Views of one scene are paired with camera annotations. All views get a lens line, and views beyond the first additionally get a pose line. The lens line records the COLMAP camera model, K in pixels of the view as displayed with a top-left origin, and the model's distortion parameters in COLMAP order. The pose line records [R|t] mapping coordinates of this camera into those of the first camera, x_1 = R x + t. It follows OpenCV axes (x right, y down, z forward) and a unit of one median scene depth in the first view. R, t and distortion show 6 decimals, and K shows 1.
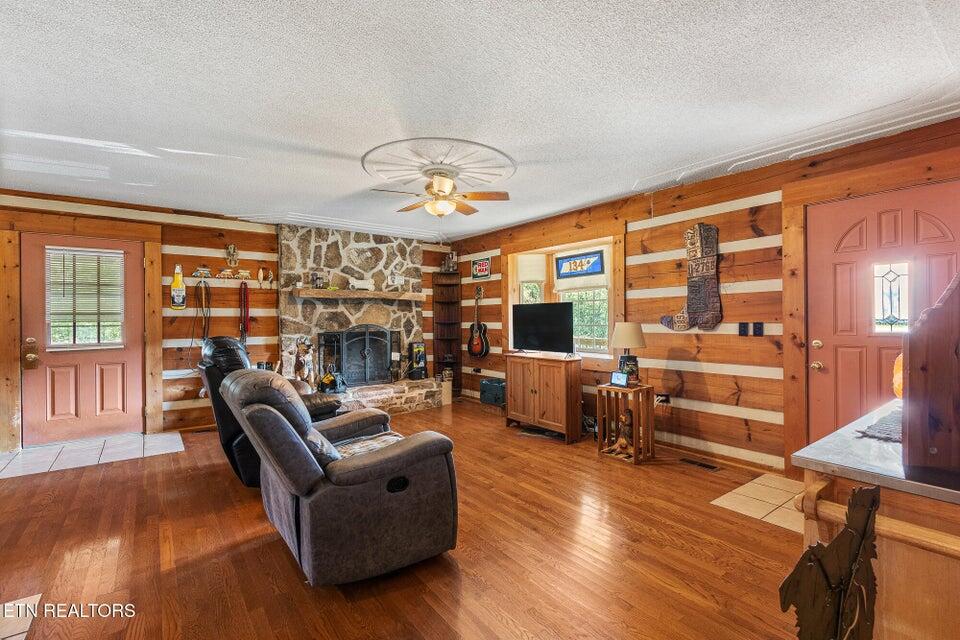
lens RADIAL K [[443.3, 0, 484.0], [0, 443.3, 317.9], [0, 0, 1]] dist [0.003141, 0.000146]
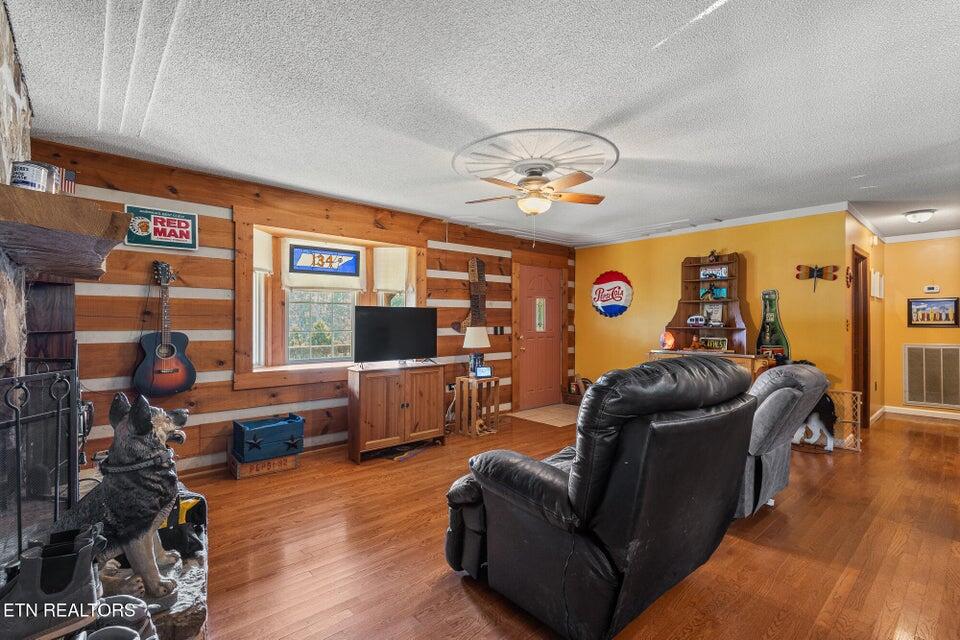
lens RADIAL K [[443.3, 0, 483.7], [0, 443.3, 322.3], [0, 0, 1]] dist [0.003141, 0.000146]
pose [[-0.085823, 0.004256, 0.996301, -0.792752], [-0.004194, 0.999980, -0.004632, 0.001941], [-0.996302, -0.004576, -0.085803, 0.924944]]
